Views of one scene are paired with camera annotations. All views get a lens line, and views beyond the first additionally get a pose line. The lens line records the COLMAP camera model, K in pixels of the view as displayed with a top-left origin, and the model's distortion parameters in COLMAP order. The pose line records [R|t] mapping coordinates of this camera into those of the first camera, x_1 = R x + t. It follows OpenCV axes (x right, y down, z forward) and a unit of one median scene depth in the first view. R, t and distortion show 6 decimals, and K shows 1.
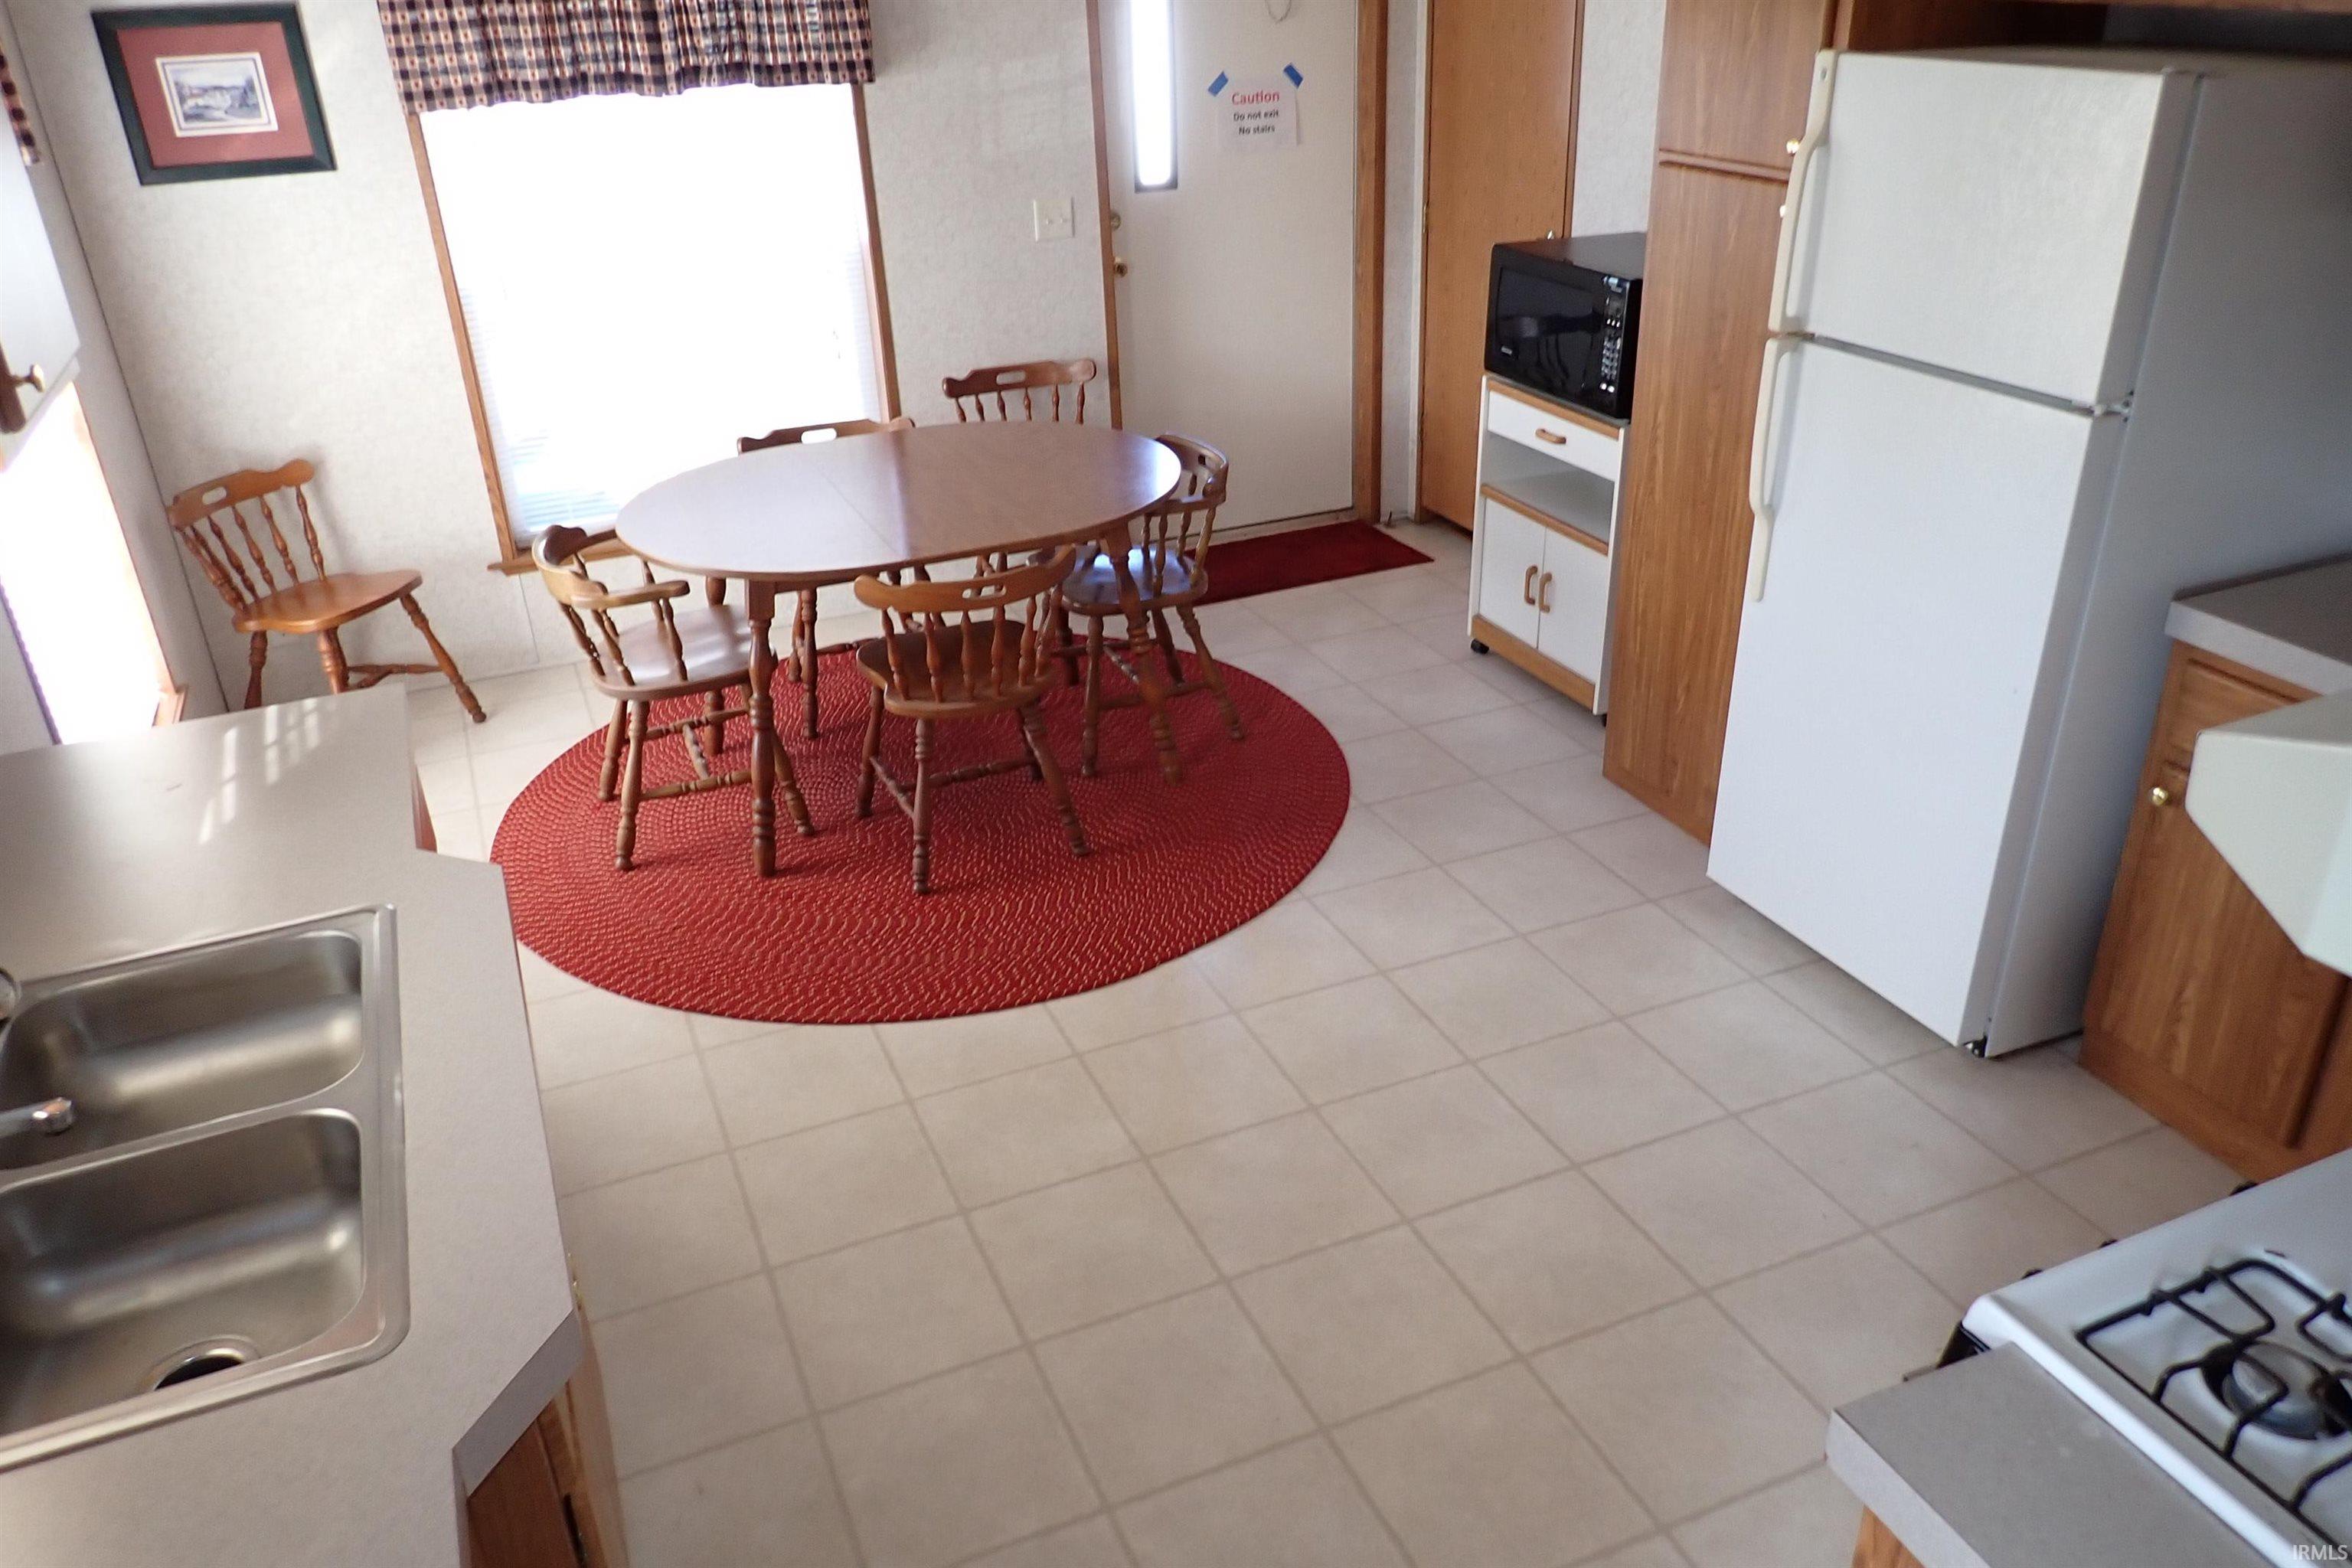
lens RADIAL K [[1727.8, 0, 1157.1], [0, 1727.8, 789.5], [0, 0, 1]] dist [0.006191, -0.008146]
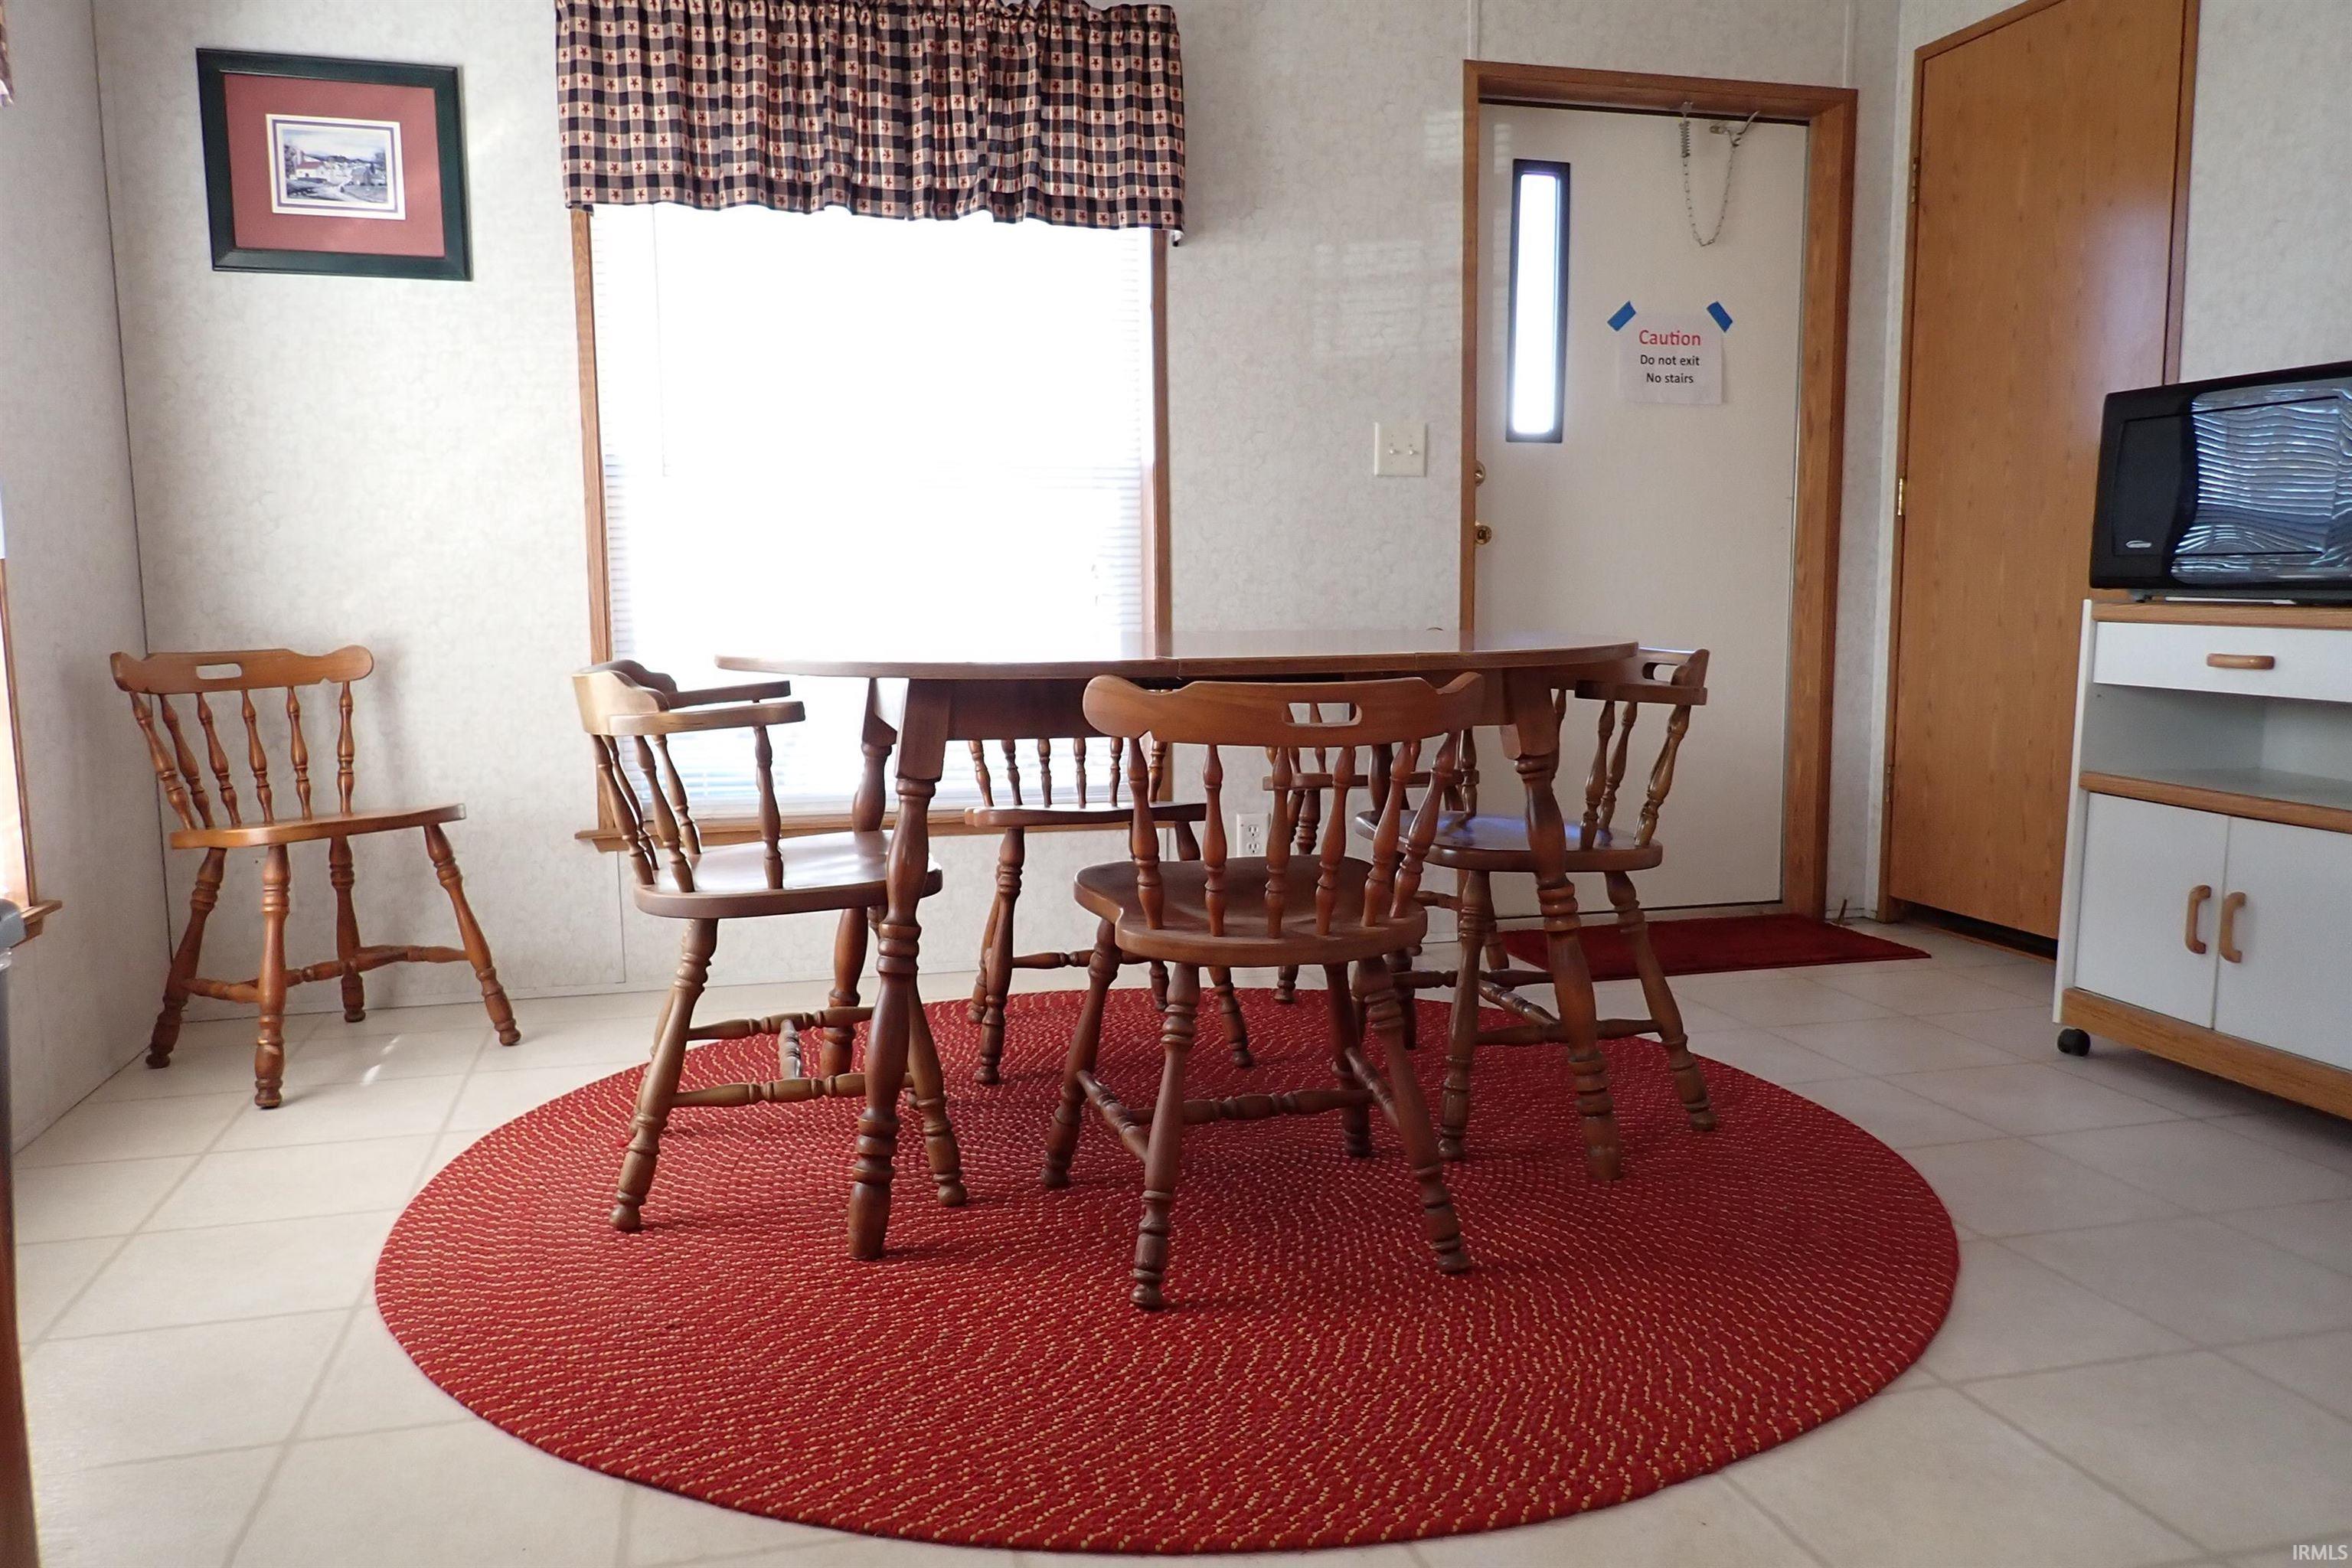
lens RADIAL K [[1727.8, 0, 1171.7], [0, 1727.8, 792.9], [0, 0, 1]] dist [0.006191, -0.008146]
pose [[0.989748, 0.051997, -0.133020, -0.058788], [-0.093634, 0.939524, -0.329434, 0.072589], [0.107846, 0.338512, 0.934761, 0.400939]]
